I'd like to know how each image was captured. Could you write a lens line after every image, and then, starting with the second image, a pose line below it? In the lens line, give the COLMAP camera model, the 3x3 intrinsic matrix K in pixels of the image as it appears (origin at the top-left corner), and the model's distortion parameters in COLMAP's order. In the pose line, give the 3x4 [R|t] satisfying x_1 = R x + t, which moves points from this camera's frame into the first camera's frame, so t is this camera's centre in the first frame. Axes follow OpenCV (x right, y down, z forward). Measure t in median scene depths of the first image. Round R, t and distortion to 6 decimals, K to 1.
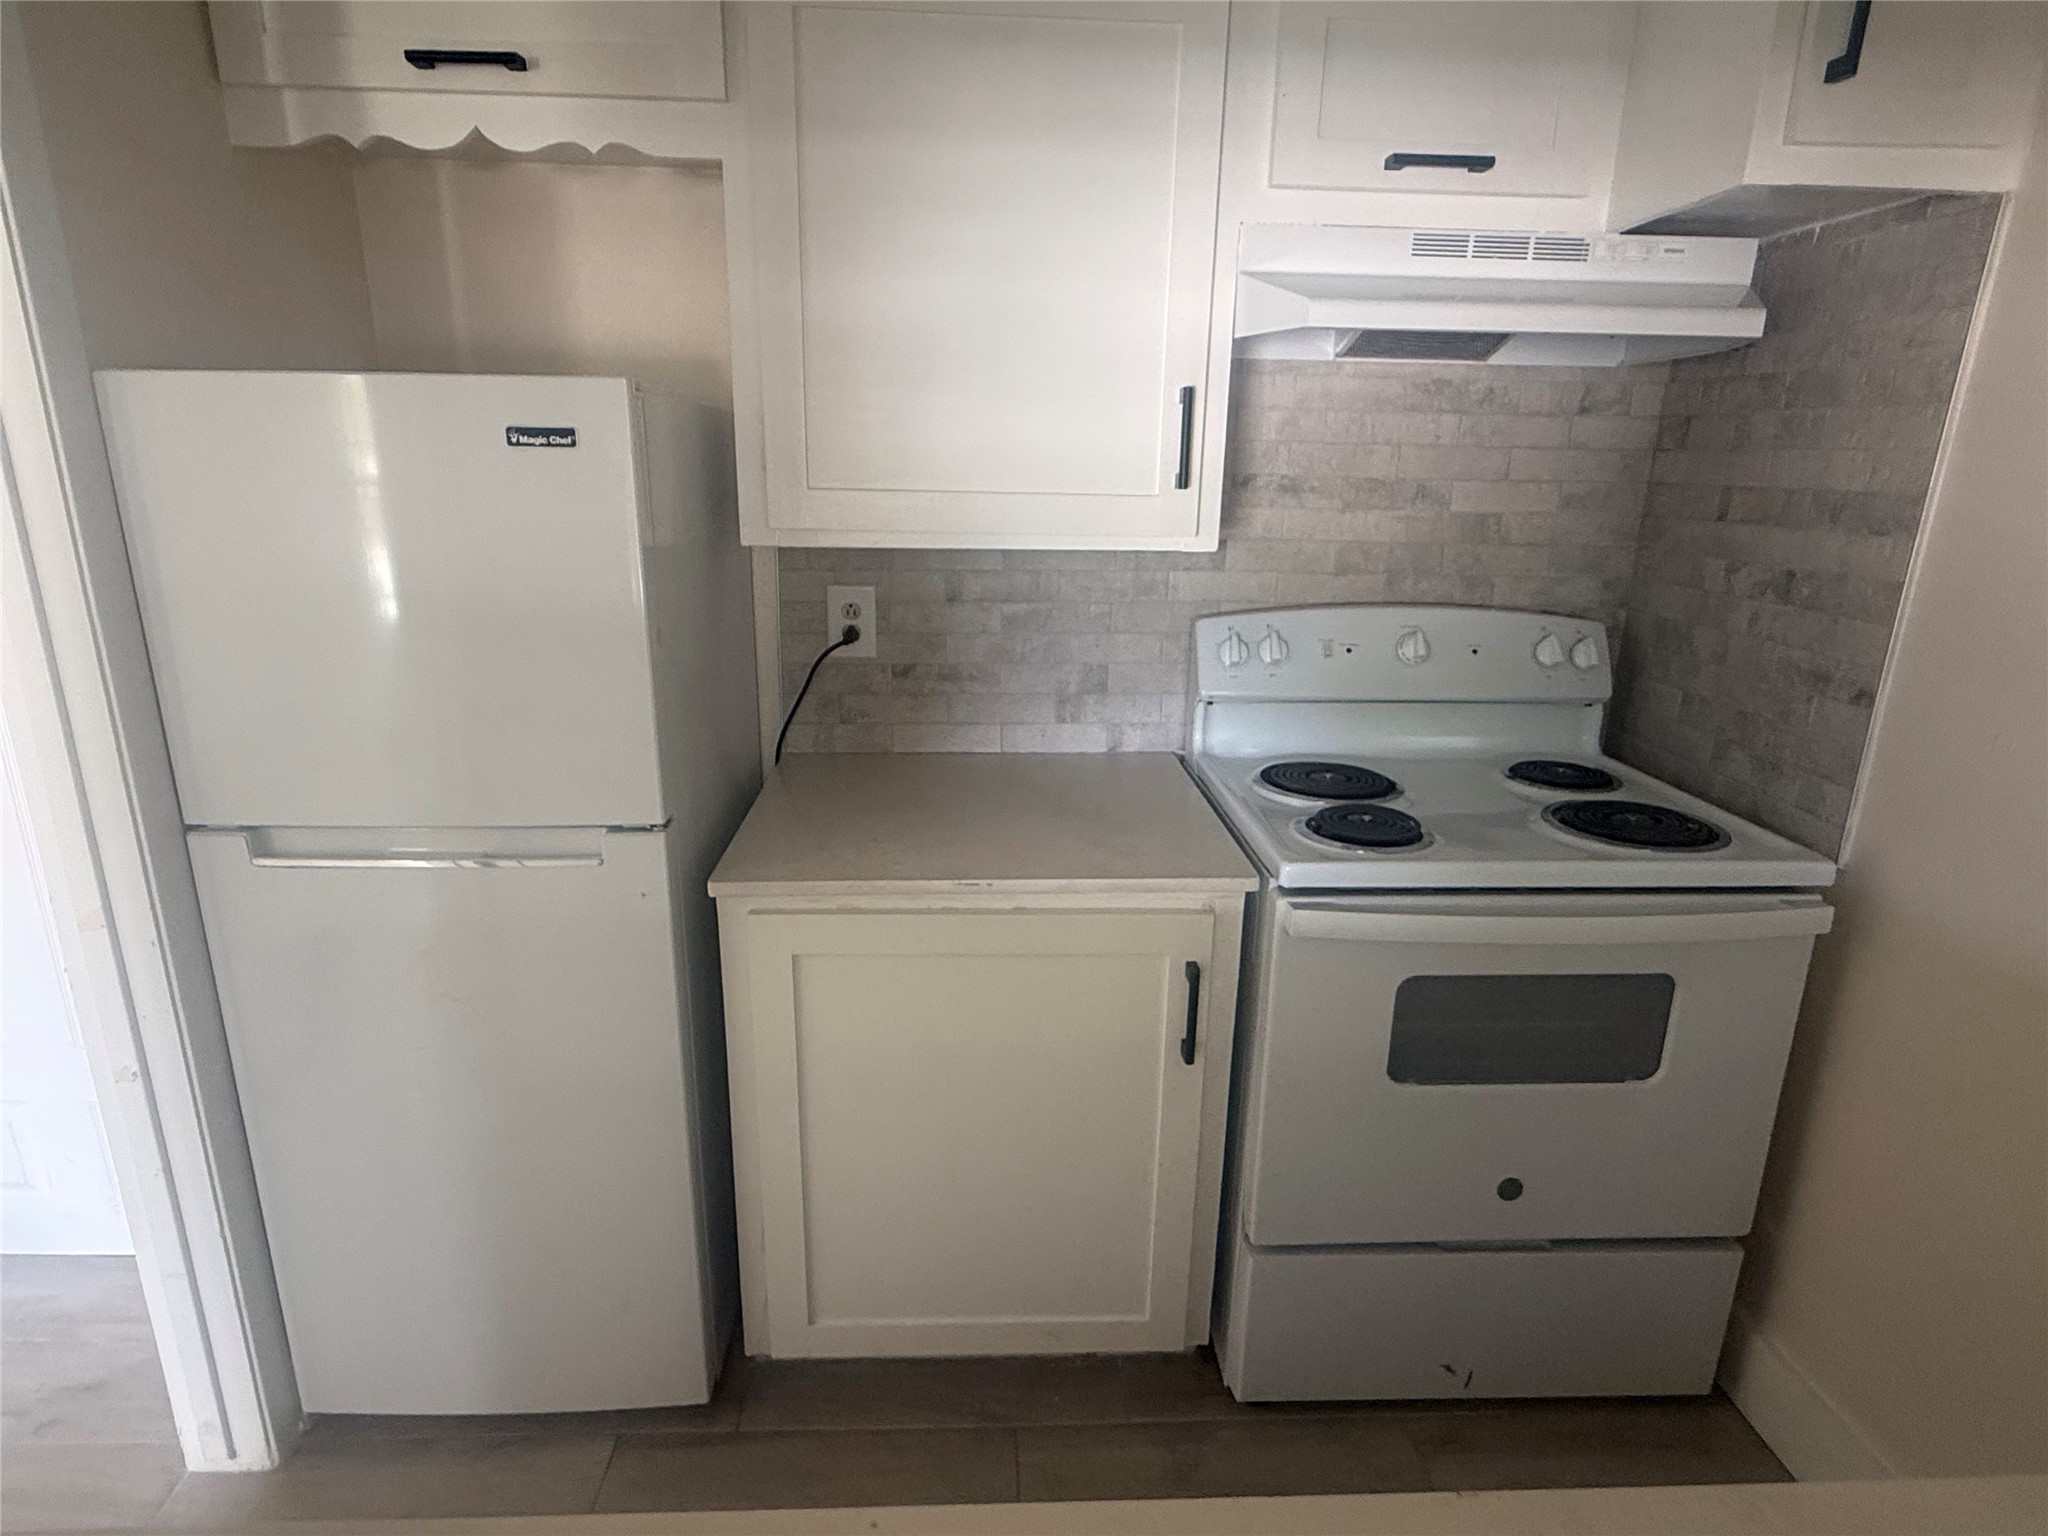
lens RADIAL K [[1097.5, 0, 1017.3], [0, 1097.5, 774.2], [0, 0, 1]] dist [0.001389, -0.000667]
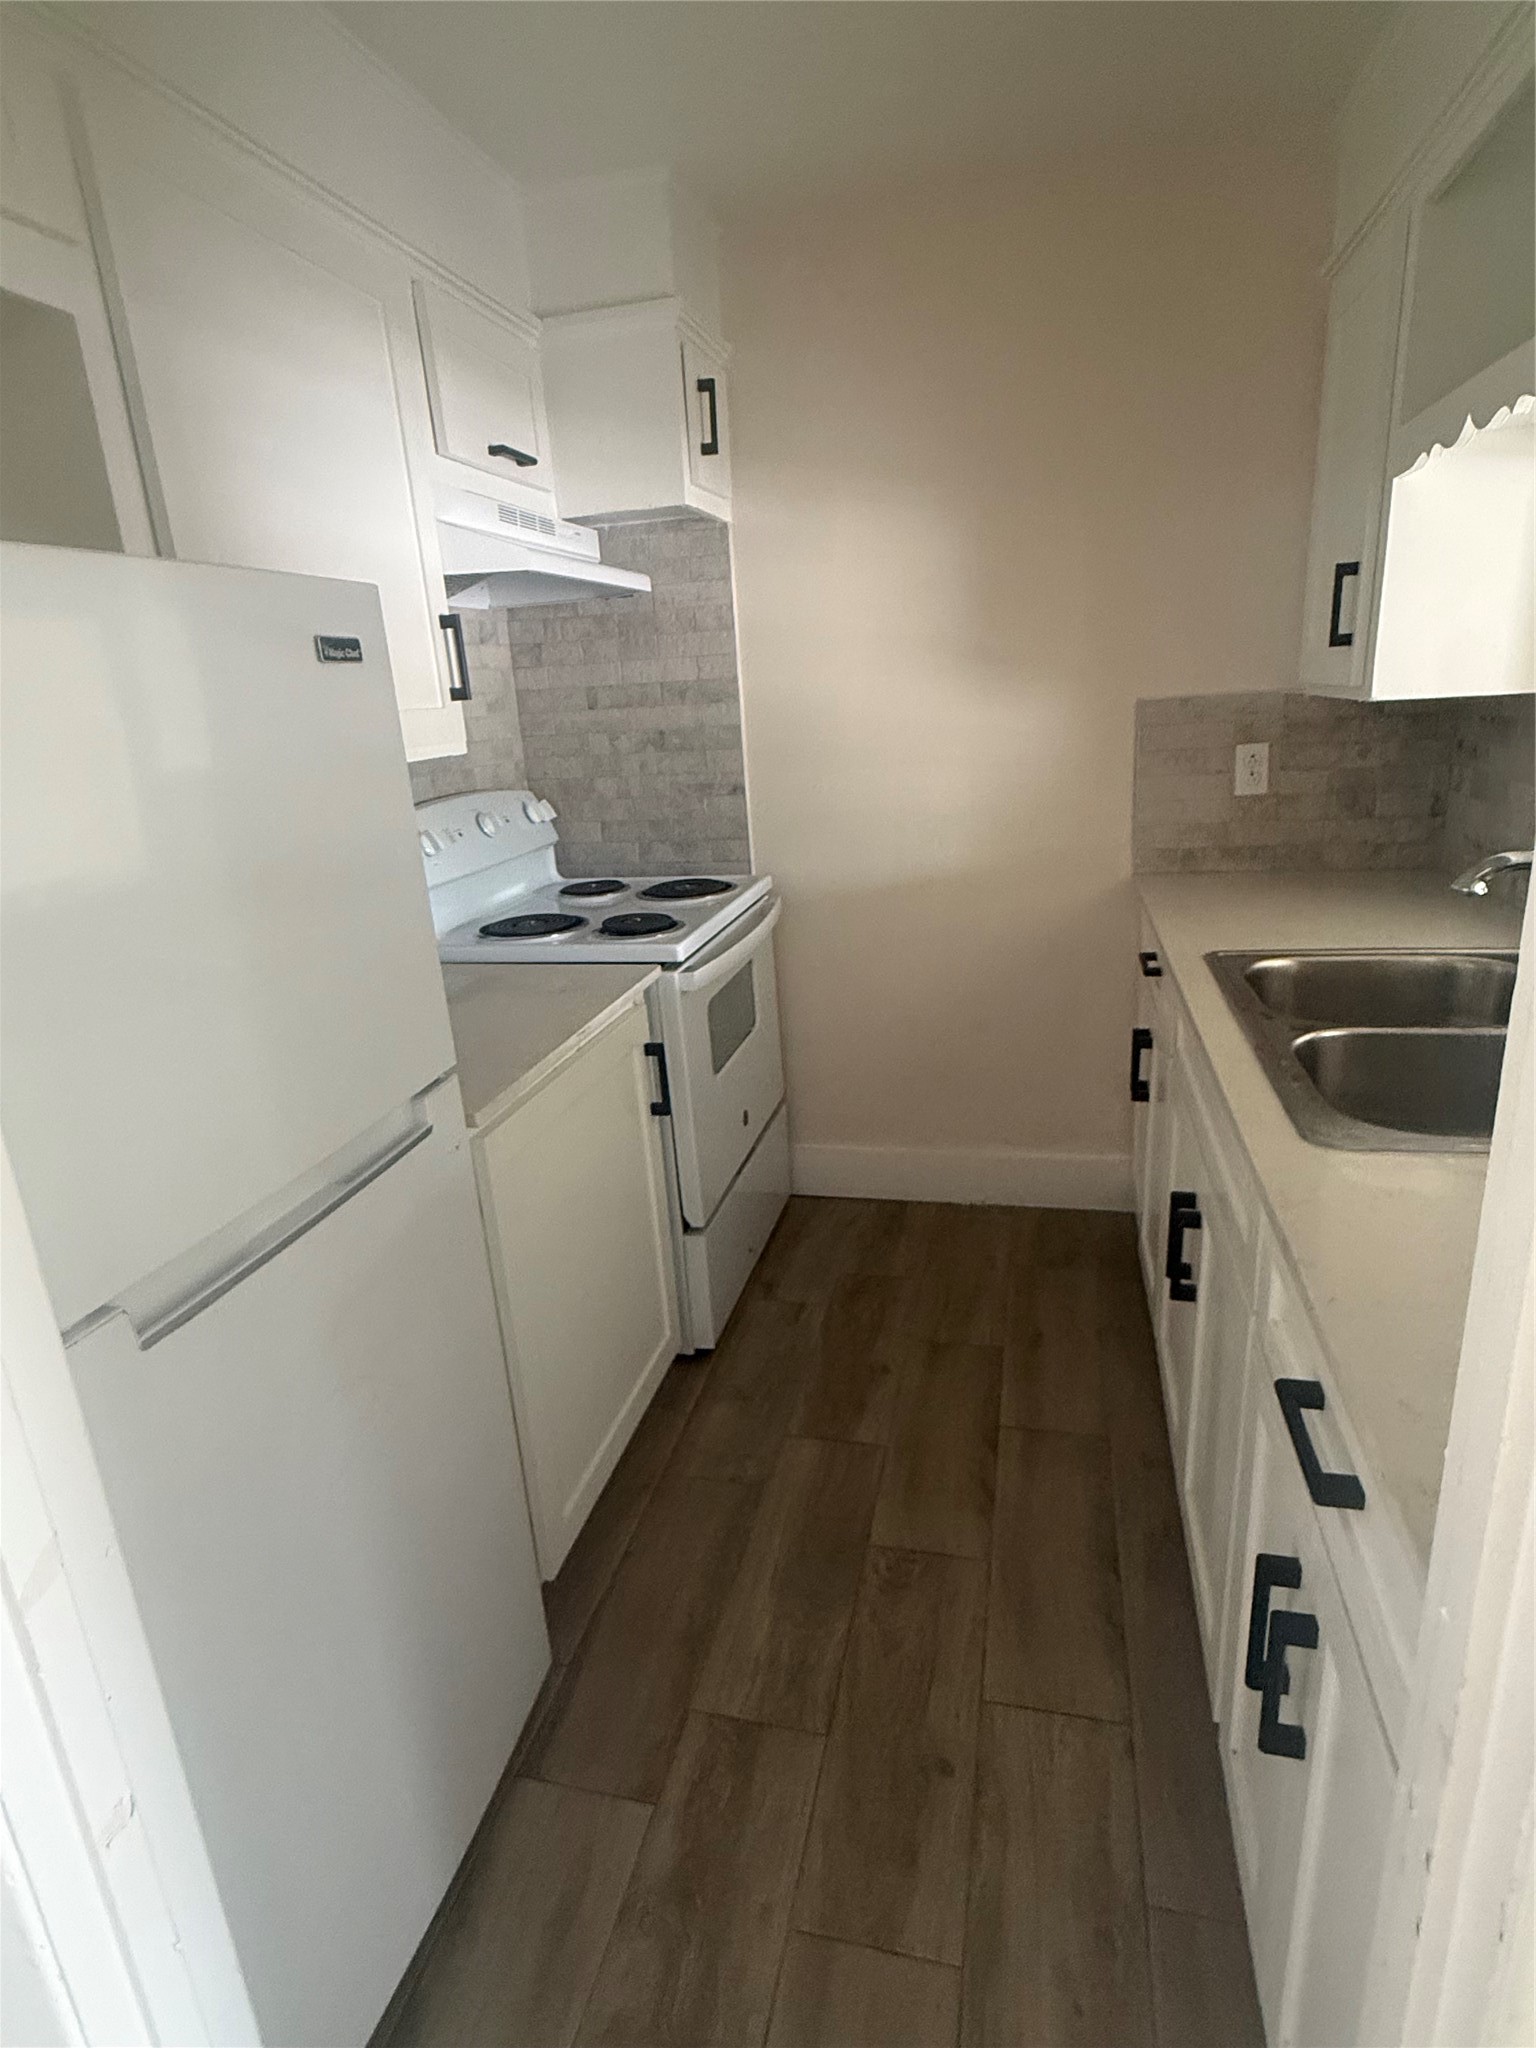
lens RADIAL K [[1097.5, 0, 768.5], [0, 1097.5, 1021.3], [0, 0, 1]] dist [0.001389, -0.000667]
pose [[0.280336, -0.314759, 0.906829, -0.939367], [0.327056, 0.919504, 0.218052, -0.090384], [-0.902466, 0.235456, 0.360714, 0.351394]]
